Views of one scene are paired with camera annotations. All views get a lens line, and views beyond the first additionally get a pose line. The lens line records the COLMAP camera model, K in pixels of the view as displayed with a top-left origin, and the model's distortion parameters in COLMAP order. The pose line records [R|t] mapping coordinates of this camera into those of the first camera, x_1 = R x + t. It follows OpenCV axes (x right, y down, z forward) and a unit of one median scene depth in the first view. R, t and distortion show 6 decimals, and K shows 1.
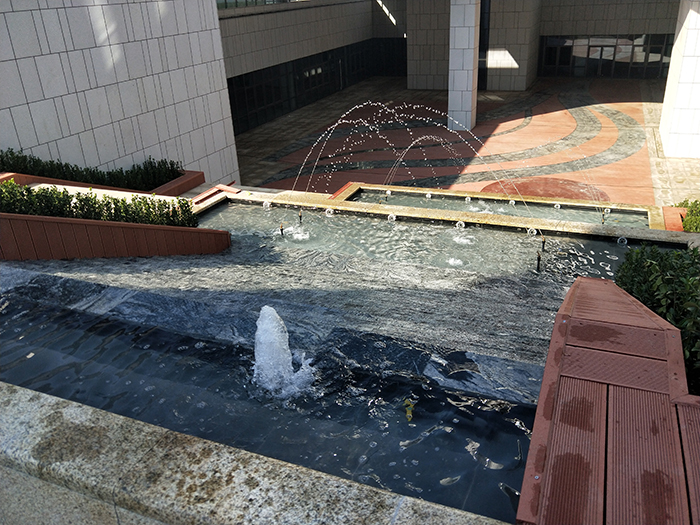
lens RADIAL K [[599.1, 0, 350.9], [0, 599.1, 266.6], [0, 0, 1]] dist [0.078922, -0.177018]
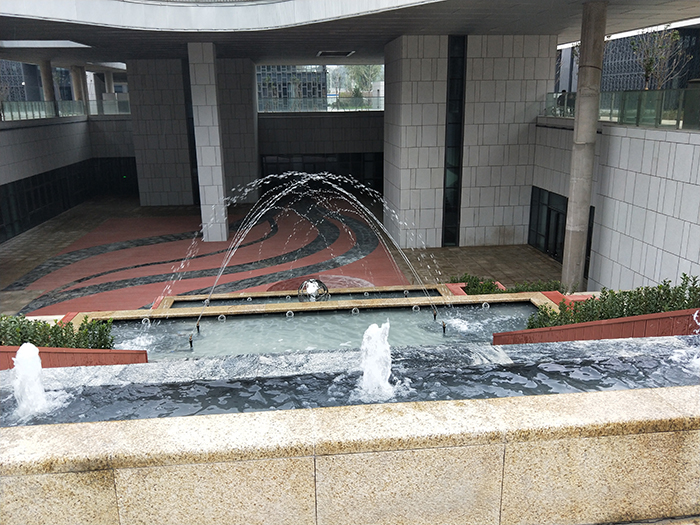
lens RADIAL K [[599.1, 0, 350.9], [0, 599.1, 266.6], [0, 0, 1]] dist [0.078922, -0.177018]
pose [[0.880896, -0.094331, 0.463814, -0.156193], [0.177676, 0.974177, -0.139321, 0.001584], [-0.438695, 0.205136, 0.874909, 0.009012]]
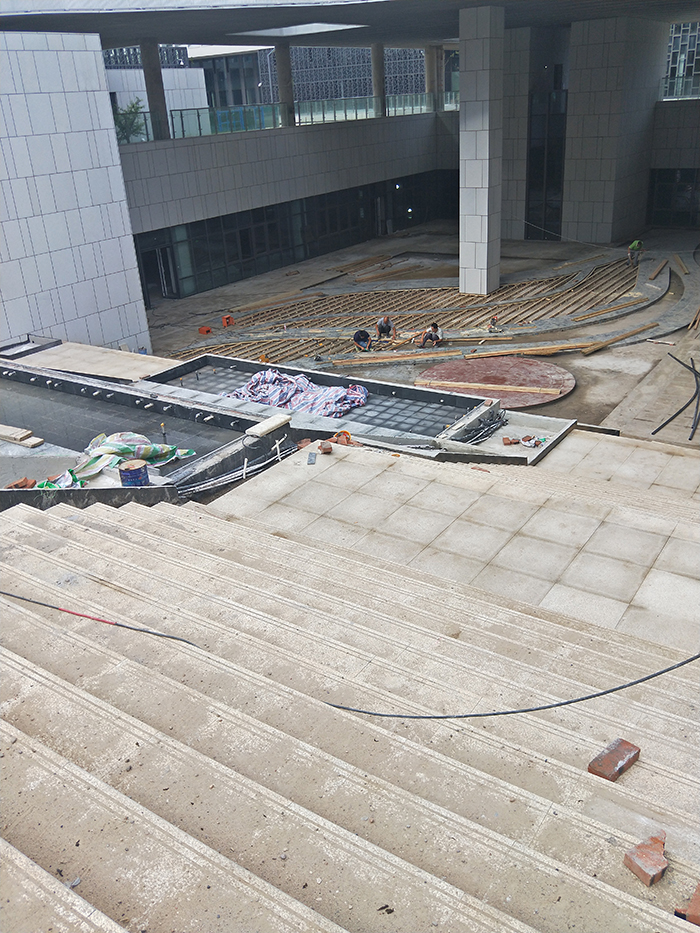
lens RADIAL K [[804.3, 0, 350.0], [0, 804.3, 466.5], [0, 0, 1]] dist [0.000430, -0.012645]
pose [[0.978812, 0.073389, -0.191159, 0.375189], [-0.073476, 0.997275, 0.006647, -0.004367], [0.191126, 0.007540, 0.981537, -0.047521]]
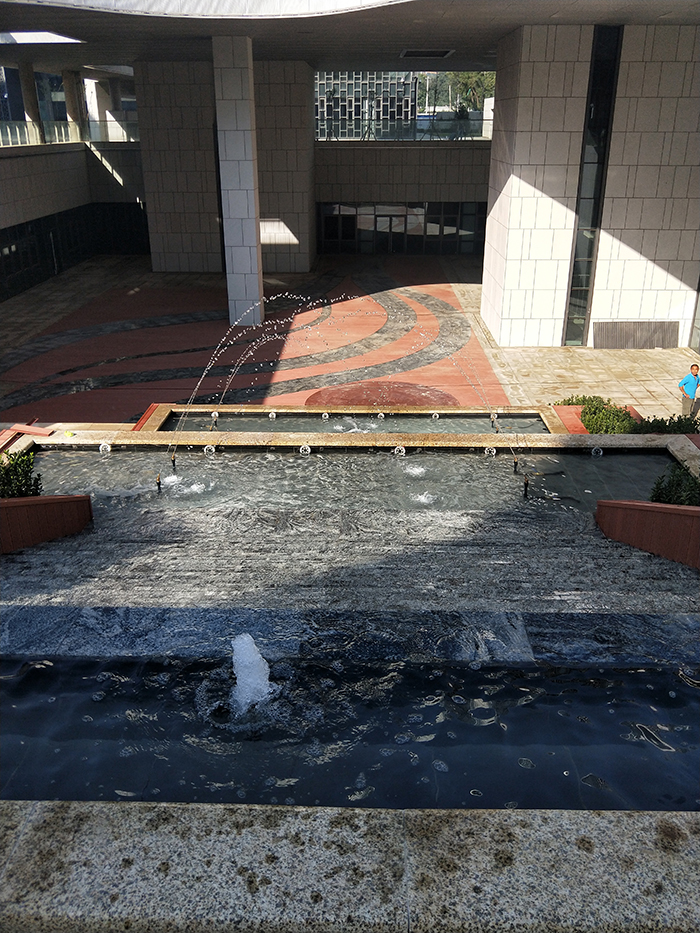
lens RADIAL K [[798.5, 0, 352.1], [0, 798.5, 472.0], [0, 0, 1]] dist [0.078922, -0.177018]
pose [[0.930763, -0.105044, 0.350208, -0.107224], [0.118977, 0.992726, -0.018444, -0.014947], [-0.345723, 0.058834, 0.936490, 0.037155]]
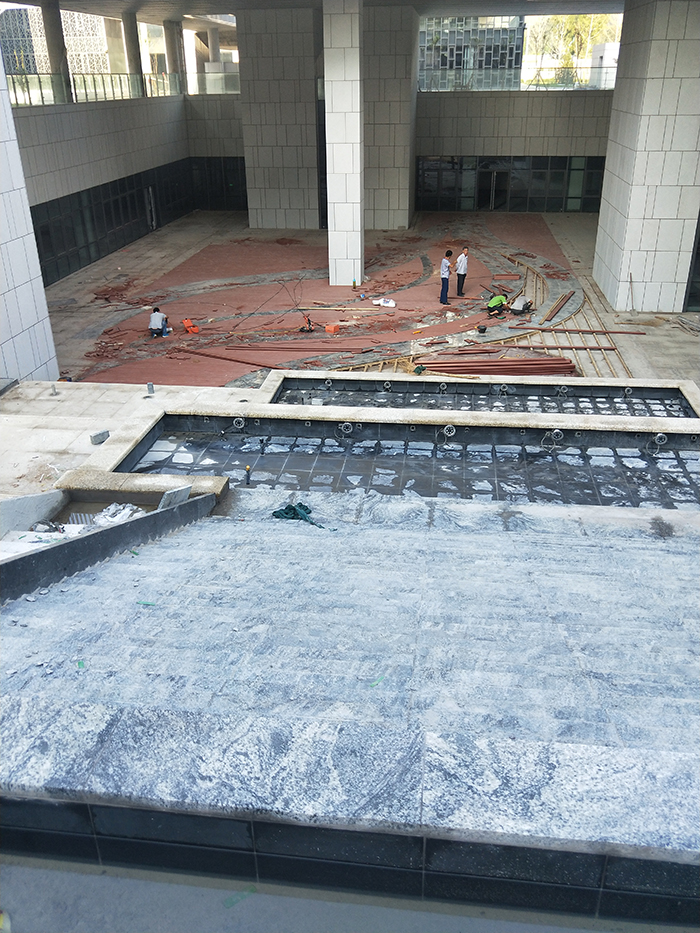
lens RADIAL K [[804.3, 0, 350.0], [0, 804.3, 466.5], [0, 0, 1]] dist [0.000430, -0.012645]
pose [[0.963223, -0.086621, 0.254359, -0.132932], [0.085253, 0.996224, 0.016418, -0.033169], [-0.254821, 0.005871, 0.966970, 0.084342]]
